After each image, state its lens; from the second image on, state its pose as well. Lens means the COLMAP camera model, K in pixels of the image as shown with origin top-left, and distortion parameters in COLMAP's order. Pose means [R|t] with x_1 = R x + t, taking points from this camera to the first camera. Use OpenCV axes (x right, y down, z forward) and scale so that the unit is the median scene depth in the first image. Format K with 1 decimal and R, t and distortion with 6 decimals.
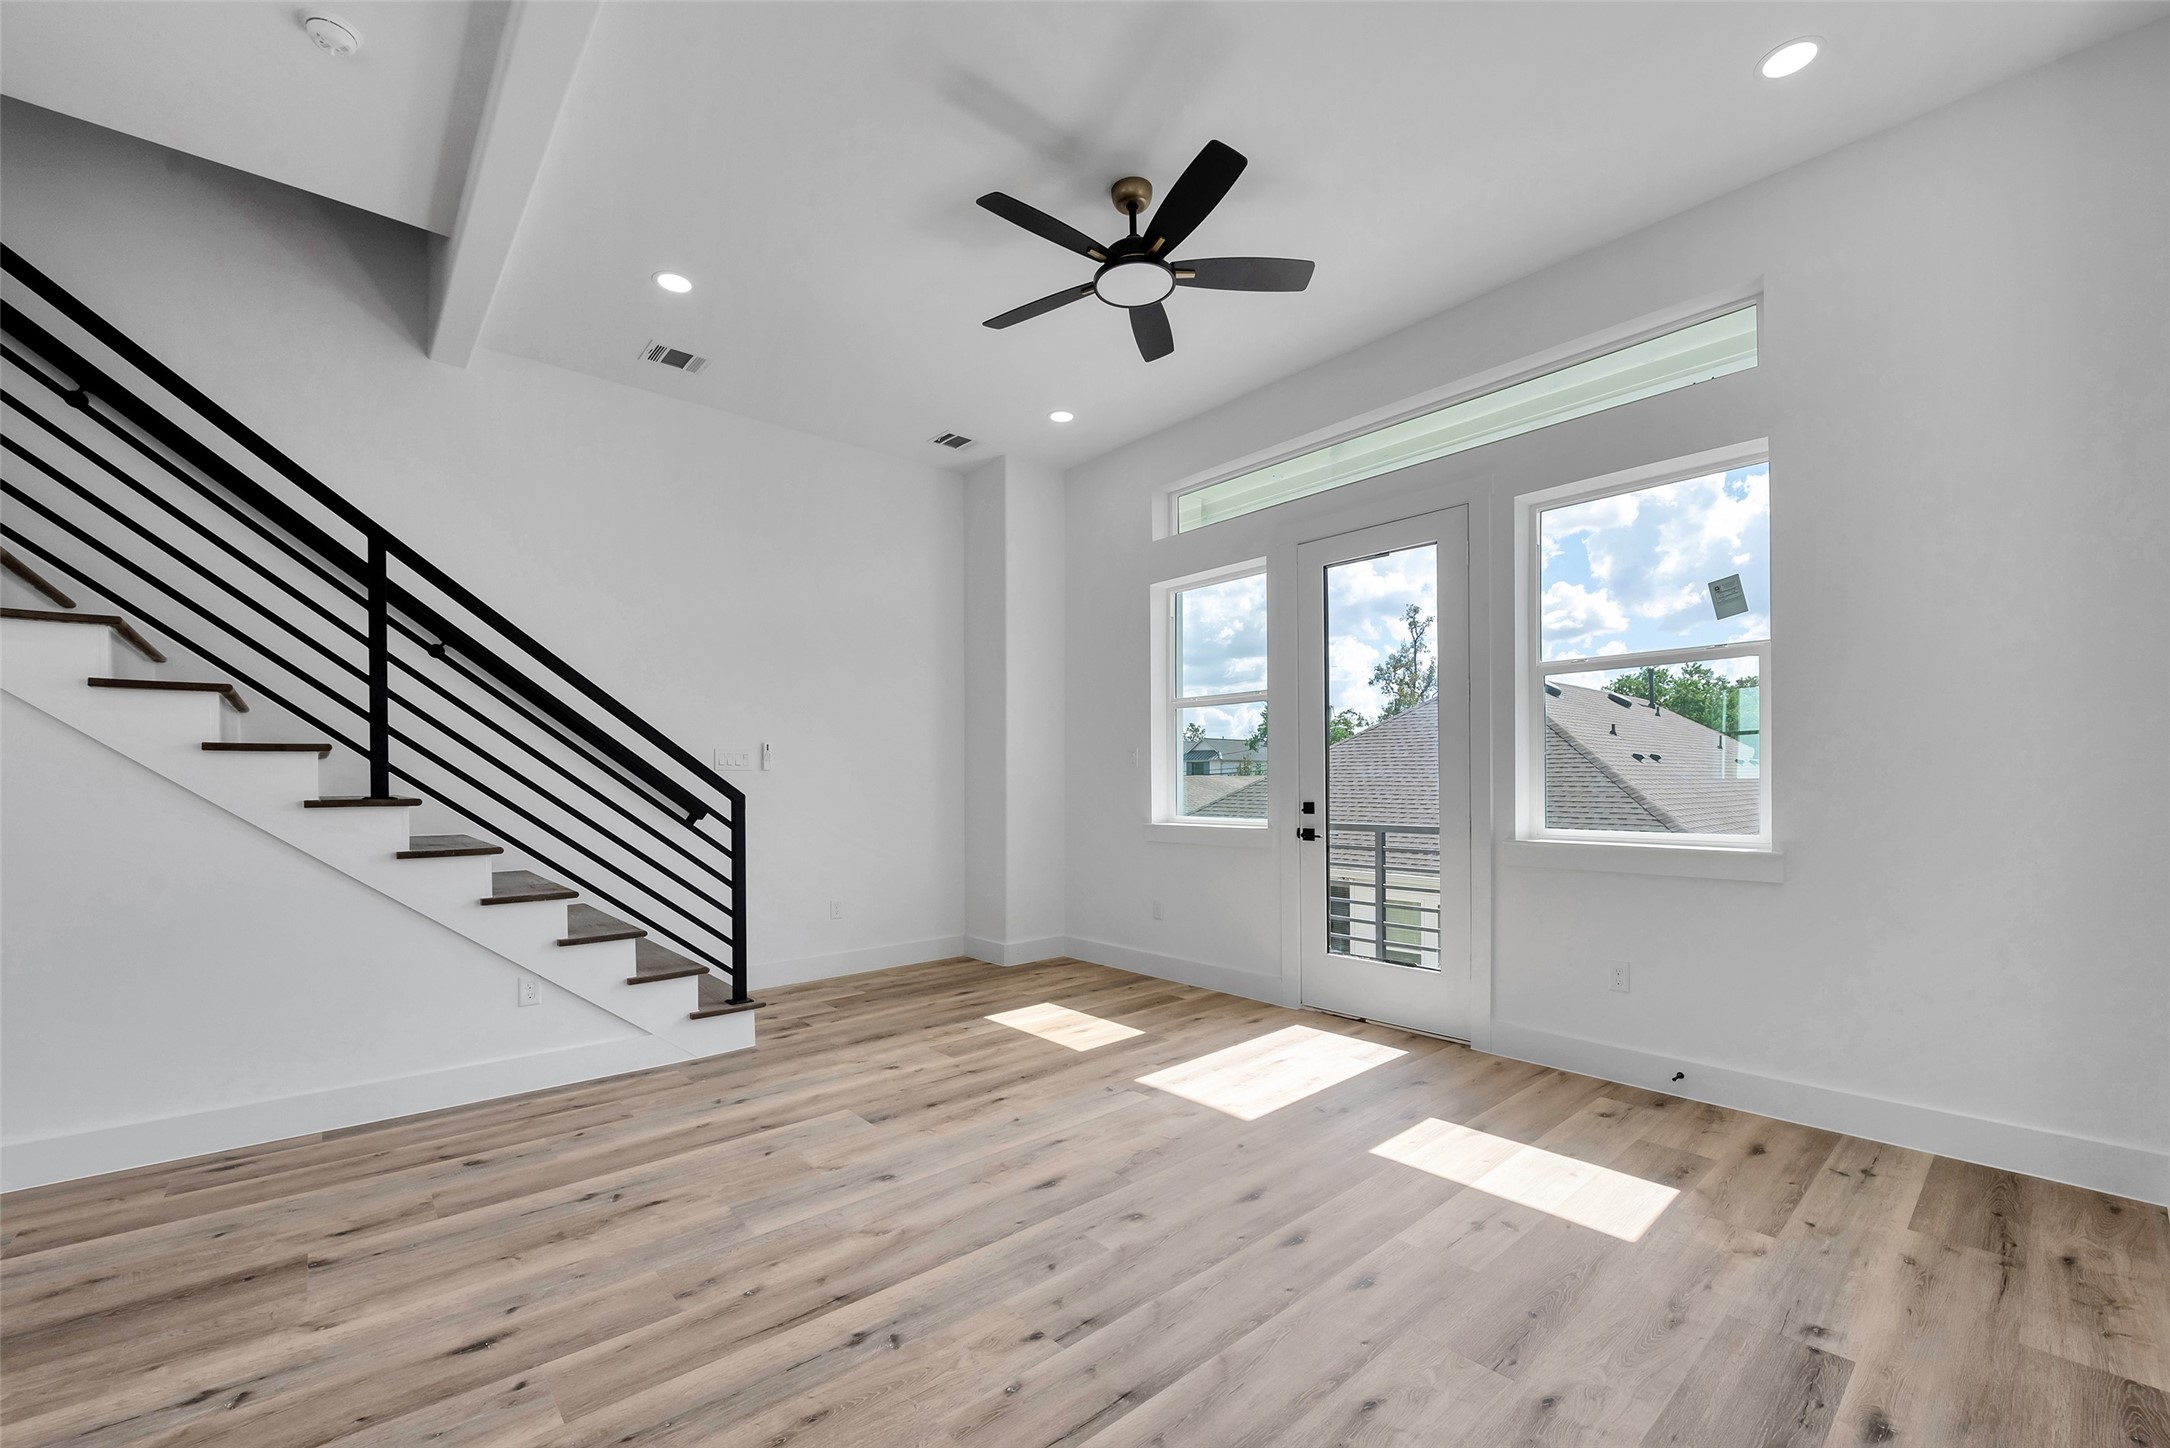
lens RADIAL K [[874.4, 0, 1074.5], [0, 874.4, 782.4], [0, 0, 1]] dist [-0.000627, -0.003978]
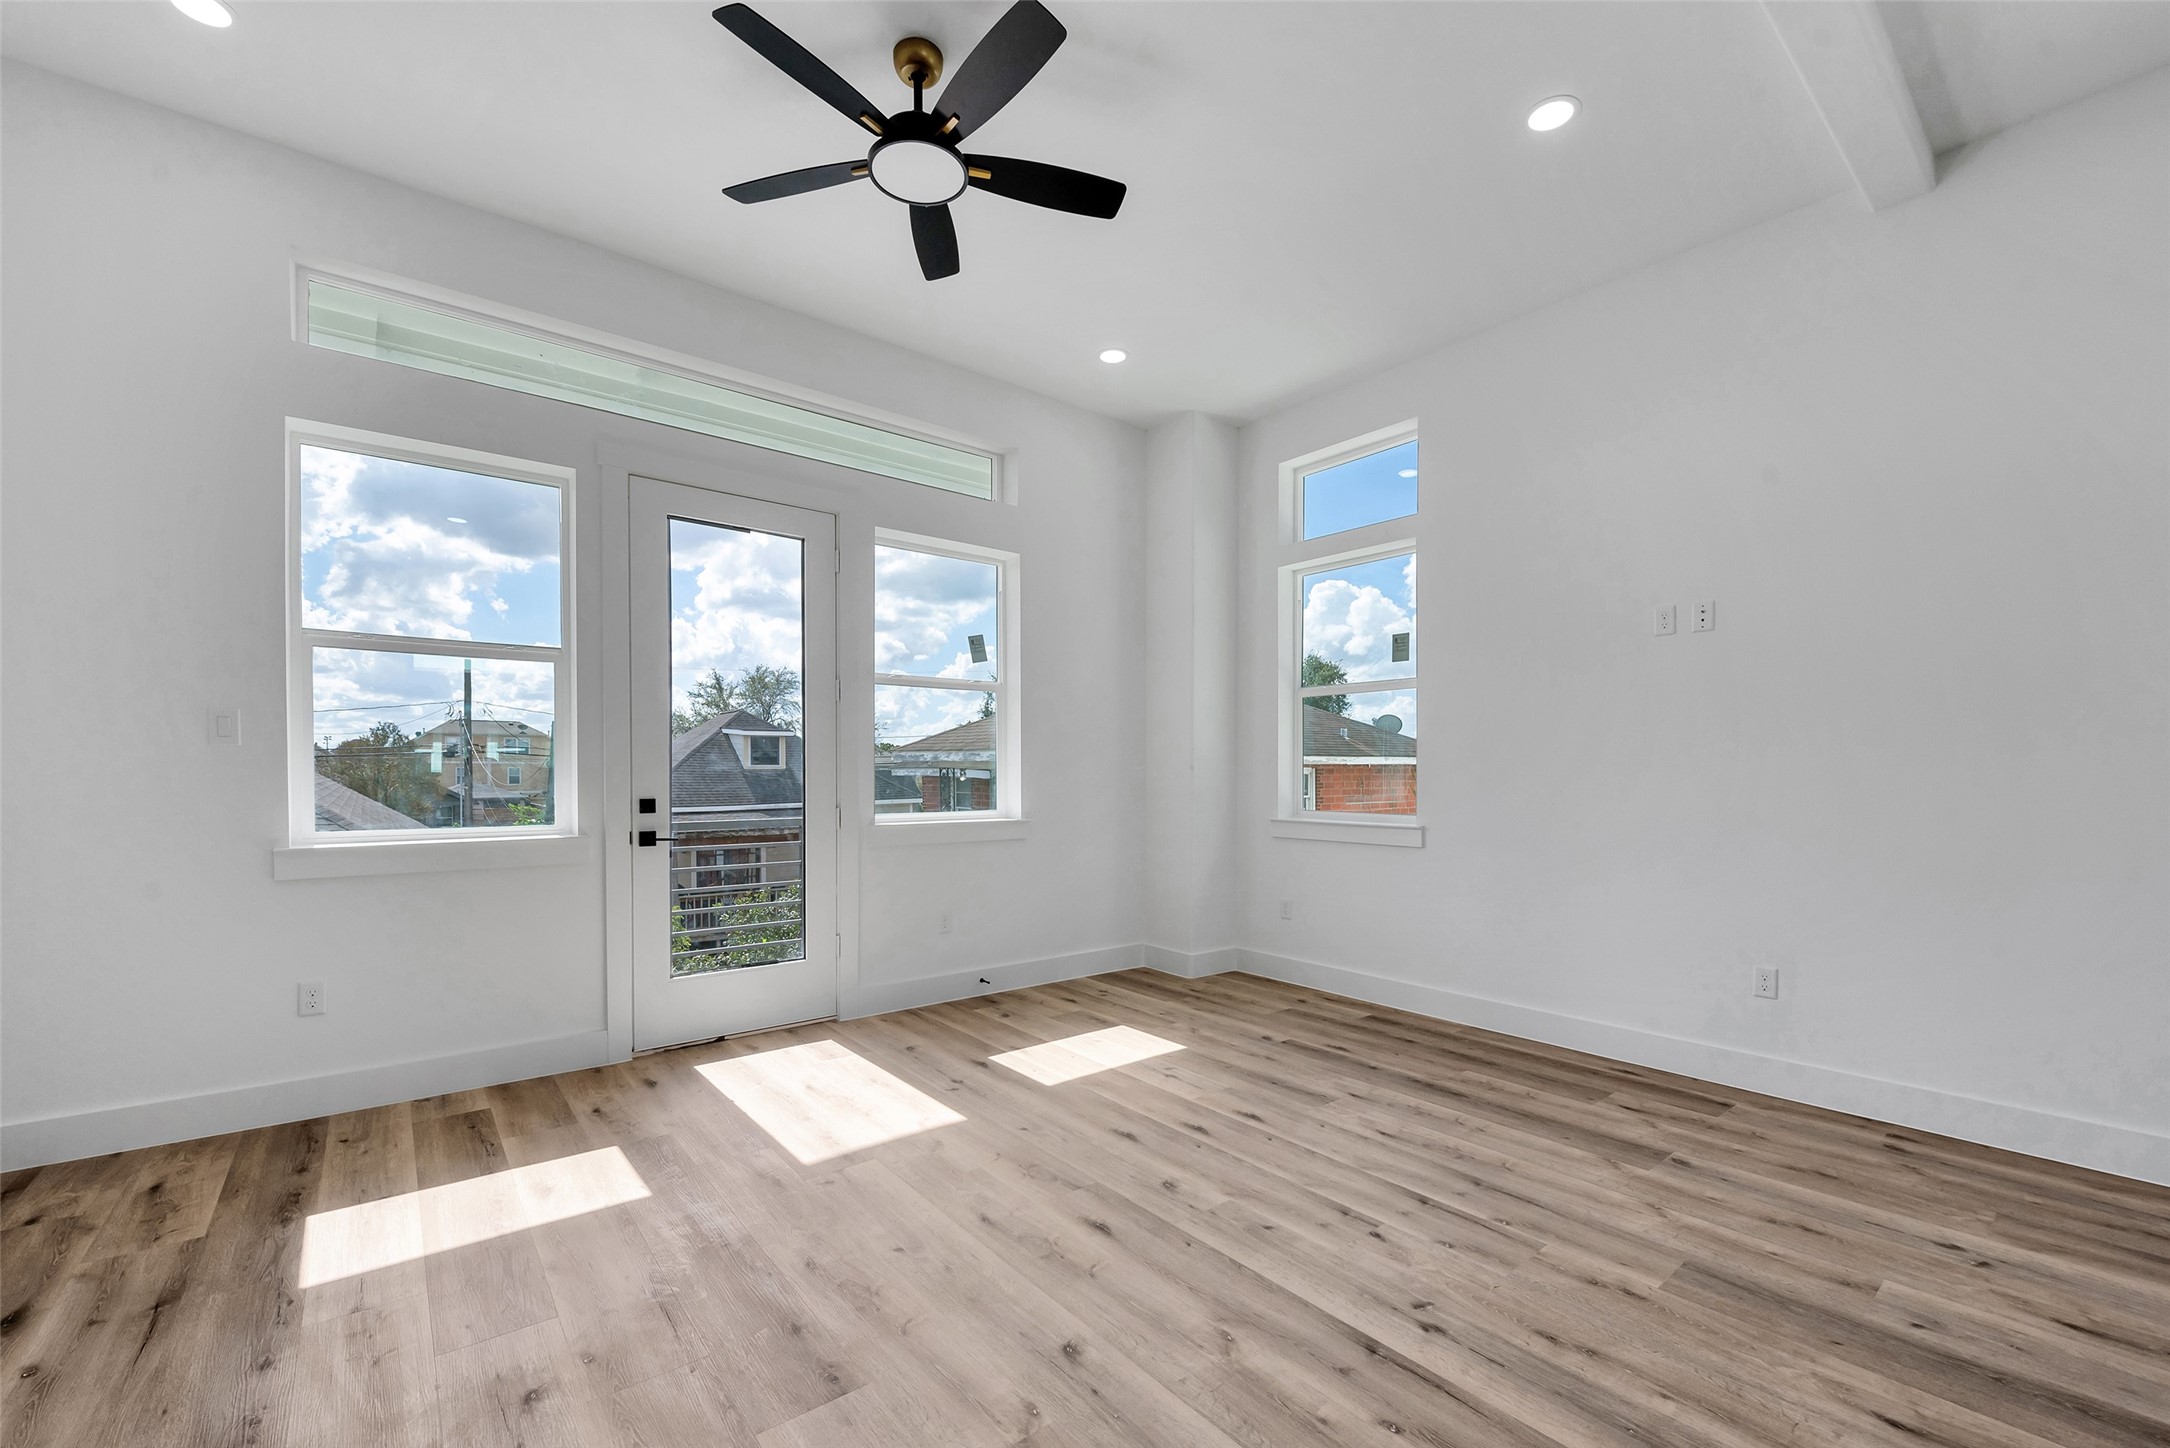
lens RADIAL K [[874.4, 0, 1075.2], [0, 874.4, 787.0], [0, 0, 1]] dist [-0.000627, -0.003978]
pose [[0.049025, -0.012626, 0.998718, -0.887283], [-0.000655, 0.999919, 0.012673, 0.001602], [-0.998797, -0.001275, 0.049013, 0.956182]]
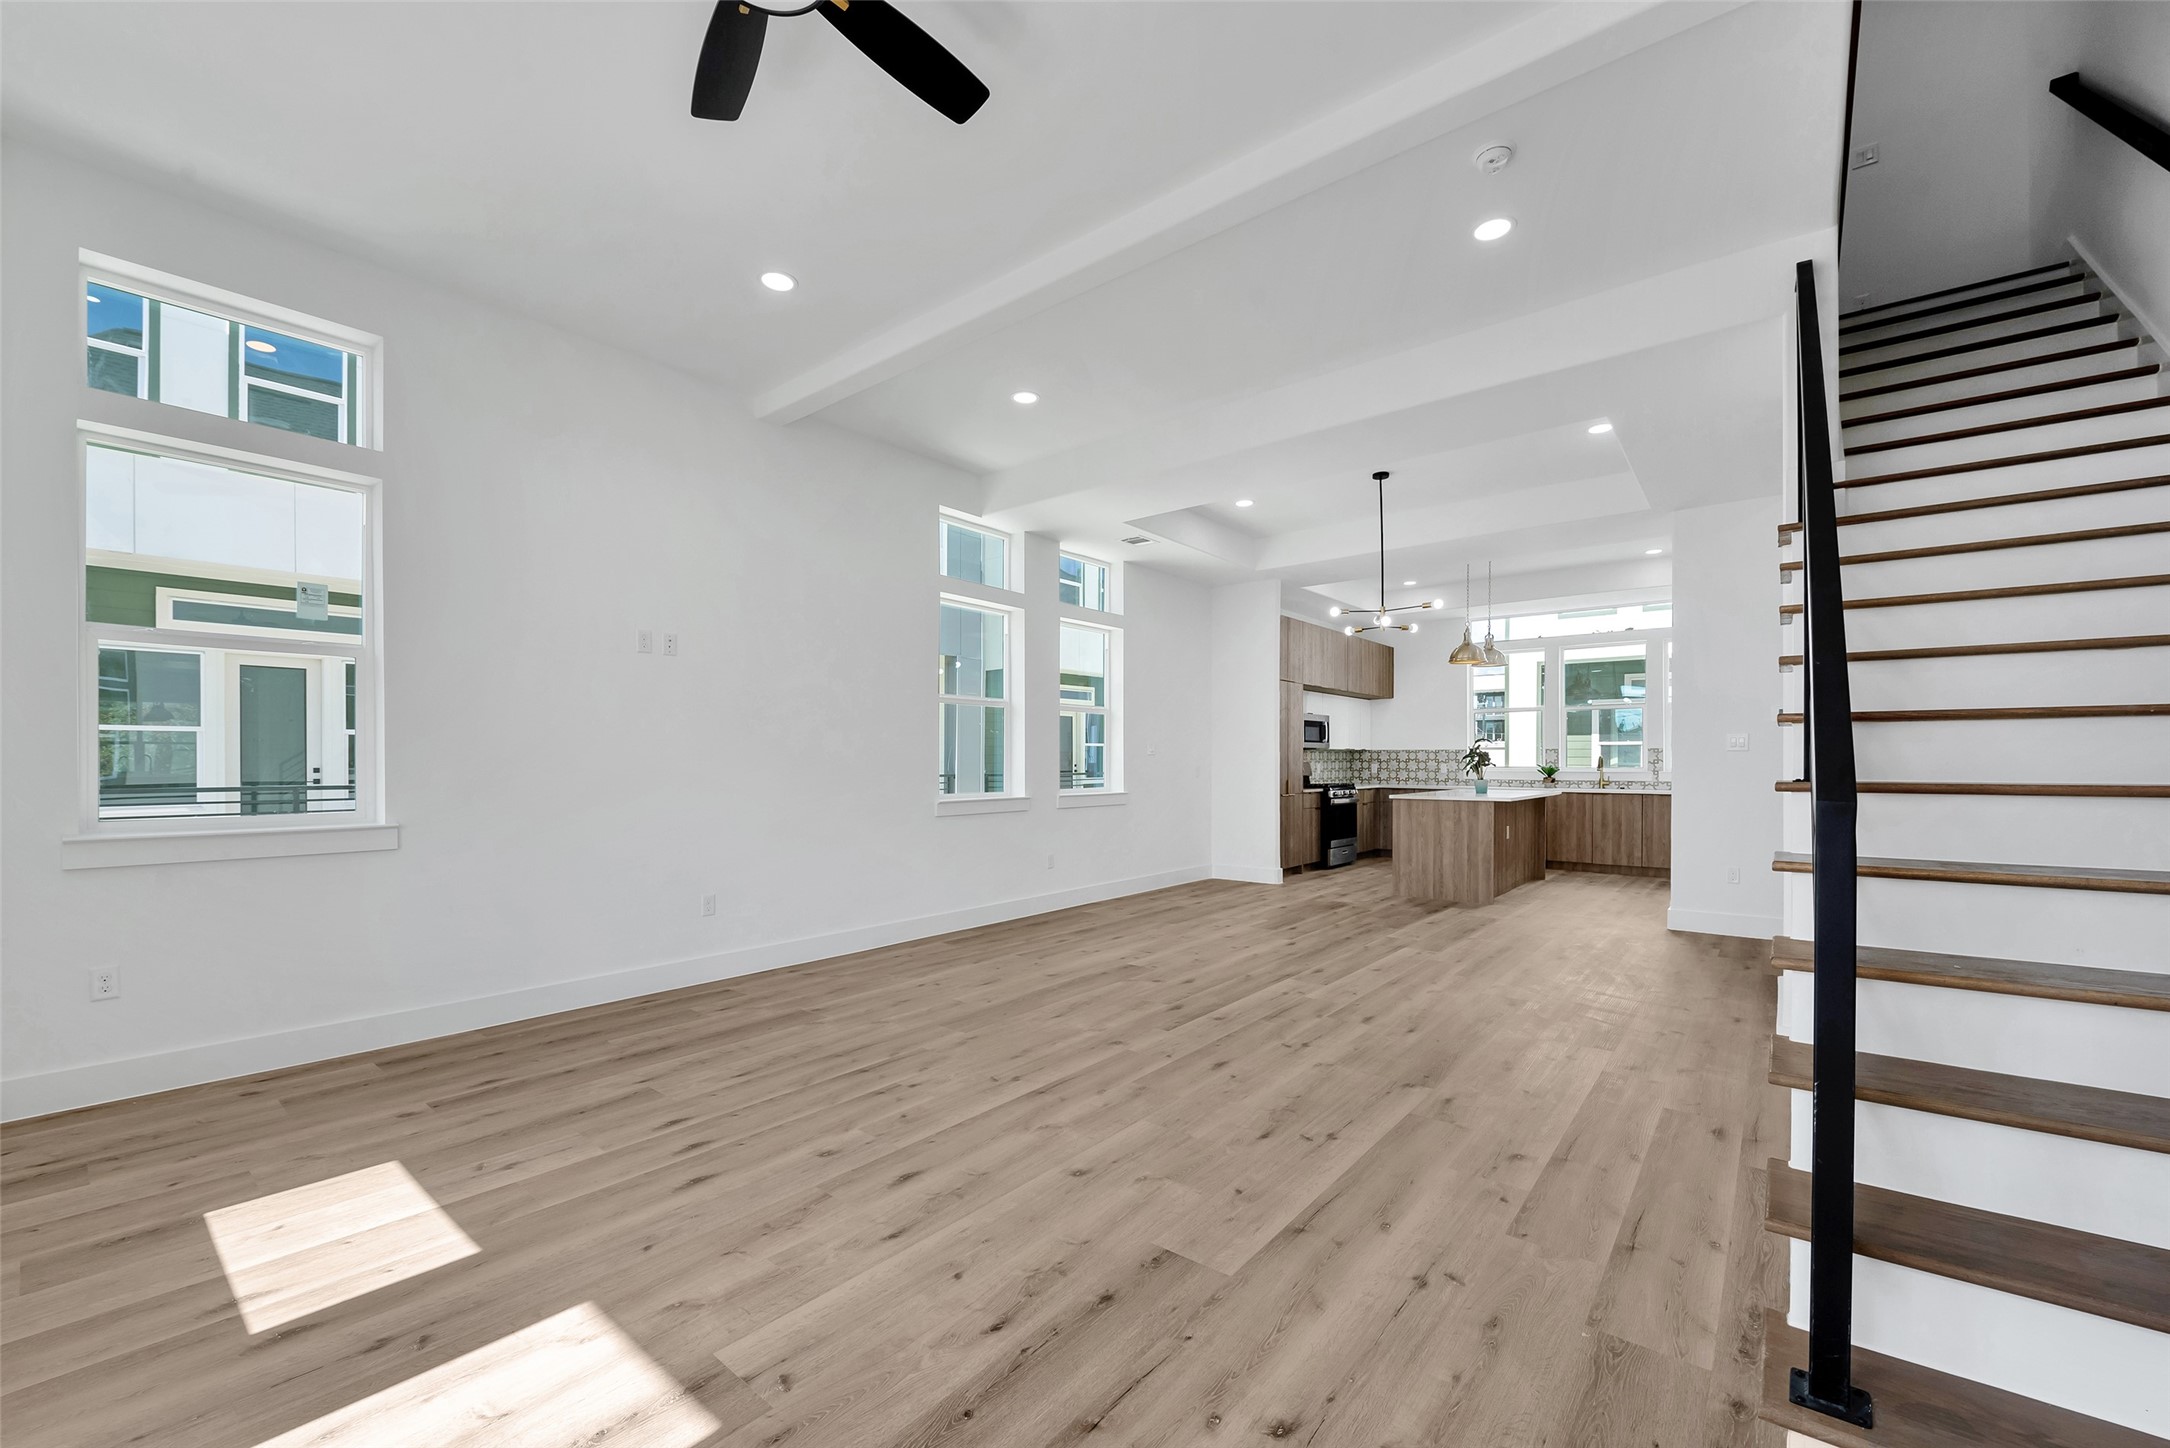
lens RADIAL K [[874.4, 0, 1070.1], [0, 874.4, 762.3], [0, 0, 1]] dist [-0.000627, -0.003978]
pose [[-0.986981, 0.004226, -0.160783, -0.053304], [0.003902, 0.999990, 0.002329, -0.001384], [0.160792, 0.001672, -0.986987, 1.931159]]
